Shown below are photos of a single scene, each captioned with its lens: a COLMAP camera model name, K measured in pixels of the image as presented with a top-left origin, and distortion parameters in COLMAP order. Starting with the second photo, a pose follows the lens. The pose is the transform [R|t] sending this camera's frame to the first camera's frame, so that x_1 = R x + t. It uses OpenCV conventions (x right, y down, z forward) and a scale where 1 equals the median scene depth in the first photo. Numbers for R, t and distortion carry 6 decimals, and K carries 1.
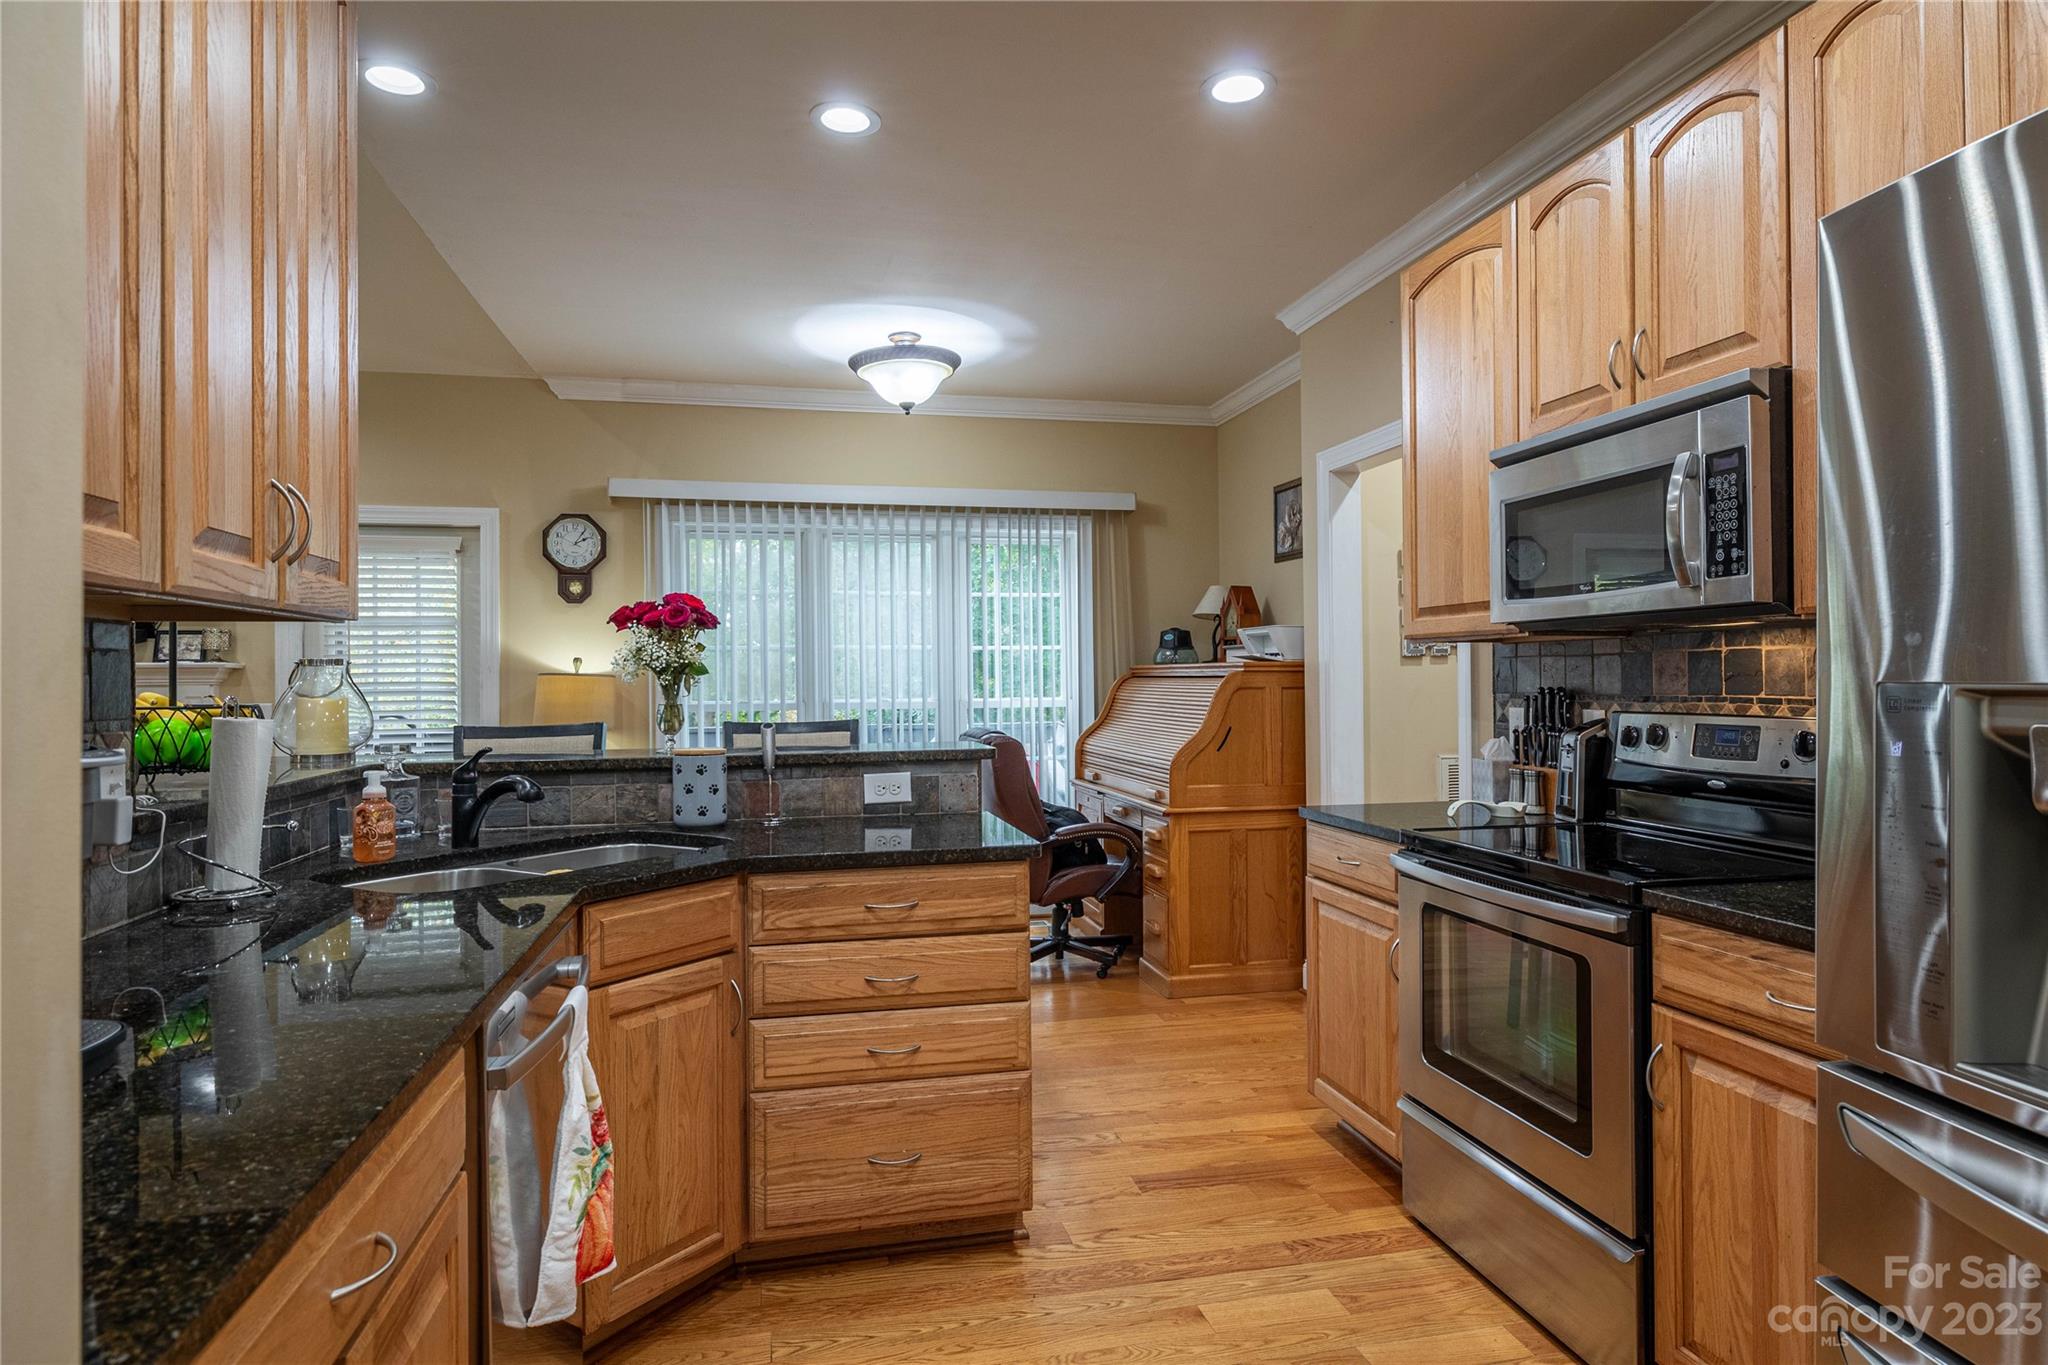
lens RADIAL K [[1101.4, 0, 1016.5], [0, 1101.4, 687.6], [0, 0, 1]] dist [-0.006775, -0.000265]
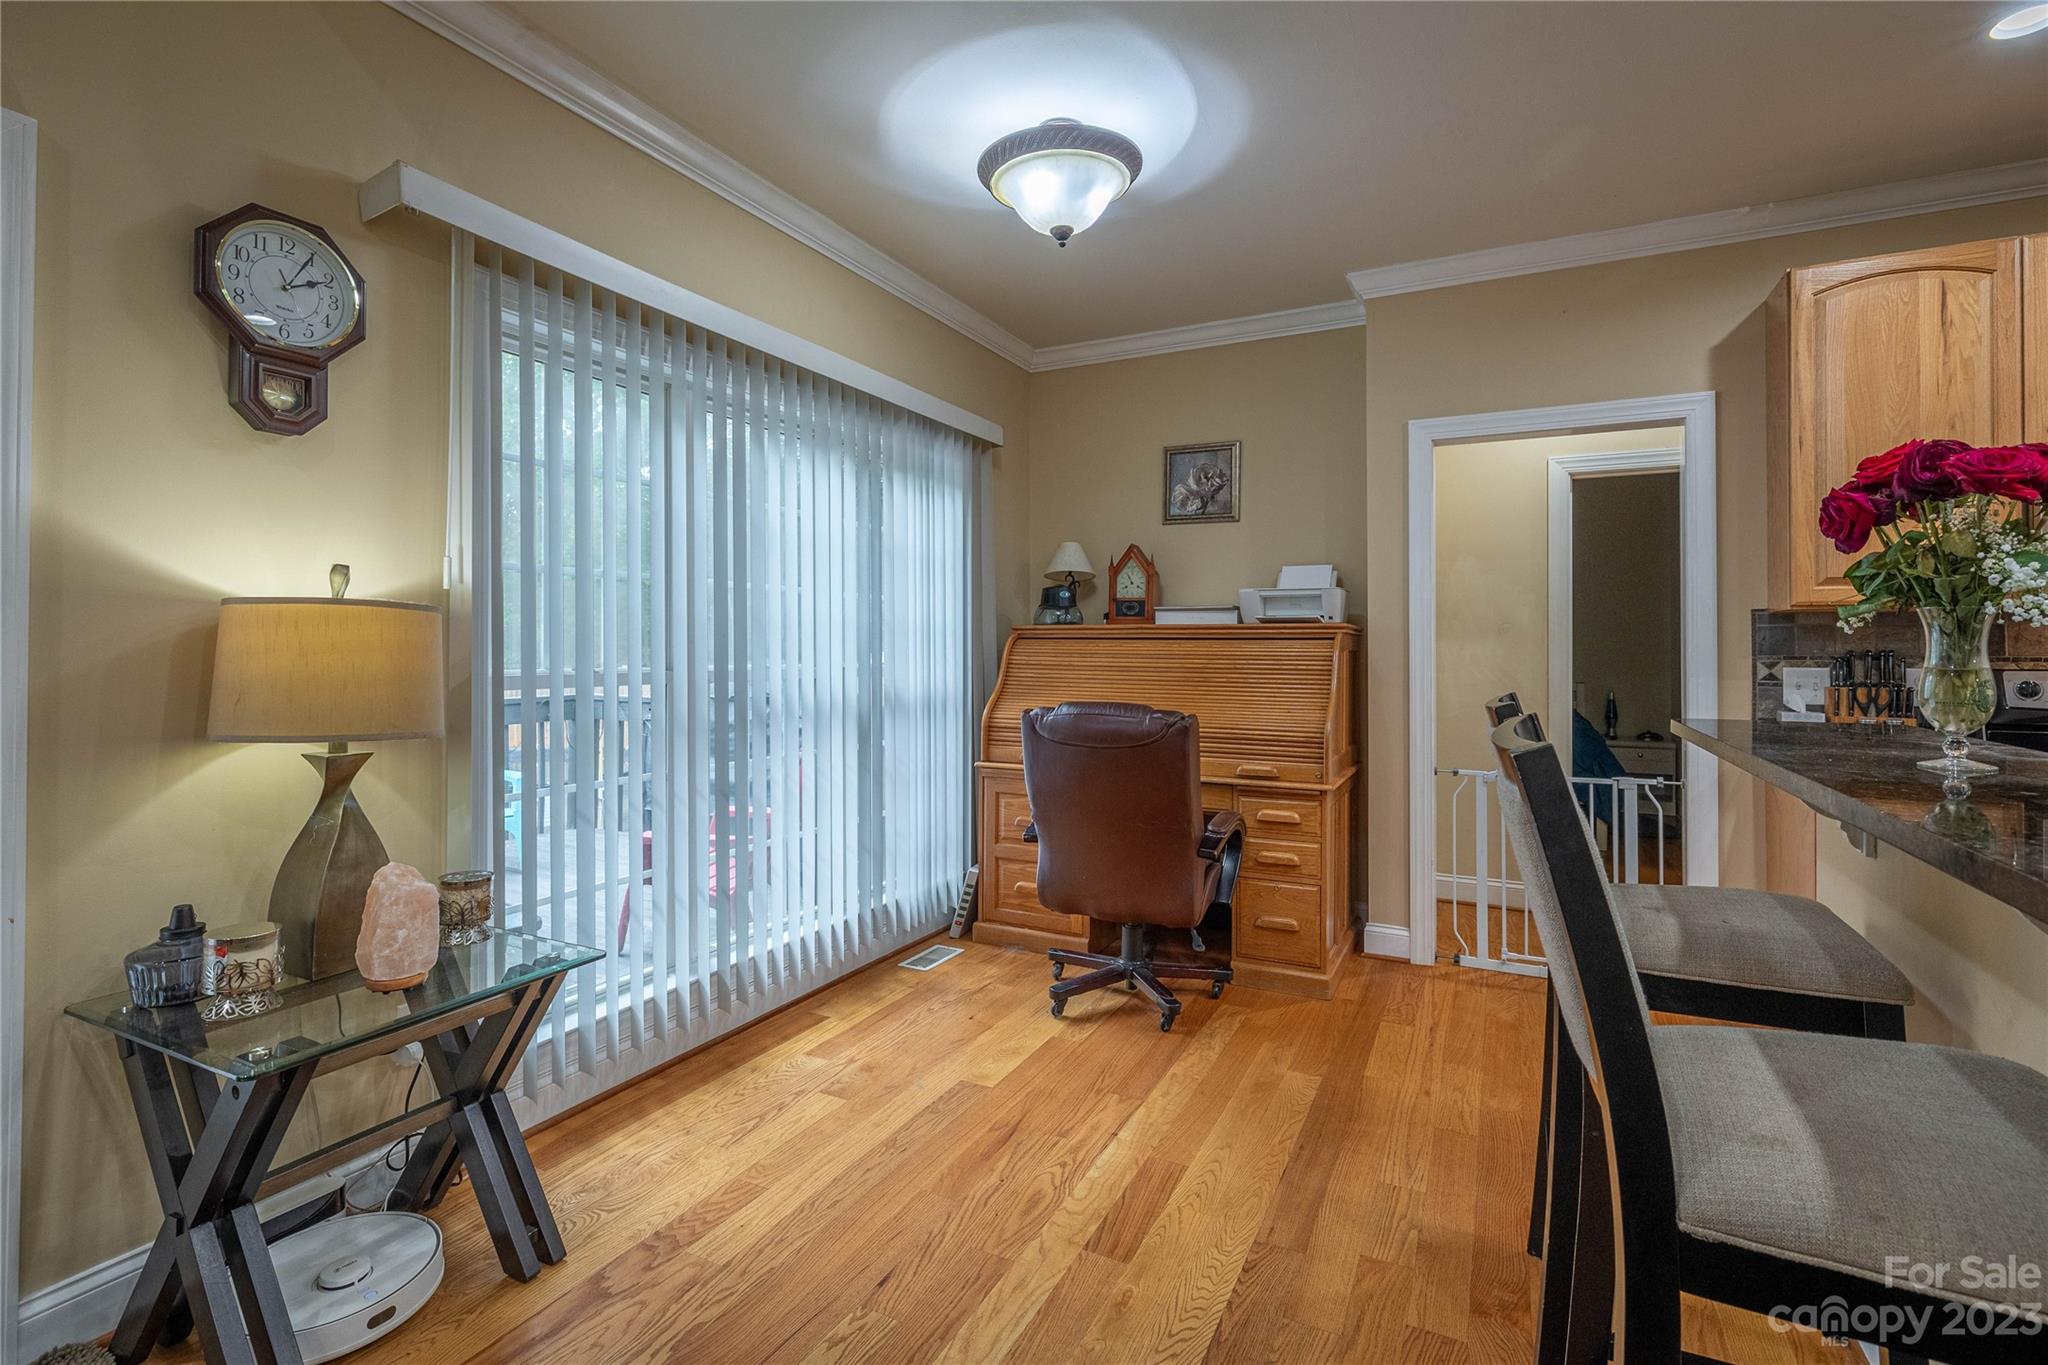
lens RADIAL K [[930.3, 0, 1011.5], [0, 930.3, 640.1], [0, 0, 1]] dist [0.001274, -0.000141]
pose [[0.649723, 0.017501, 0.759969, -0.492507], [-0.004391, 0.999805, -0.019270, 0.006688], [-0.760158, 0.009183, 0.649673, 0.574921]]
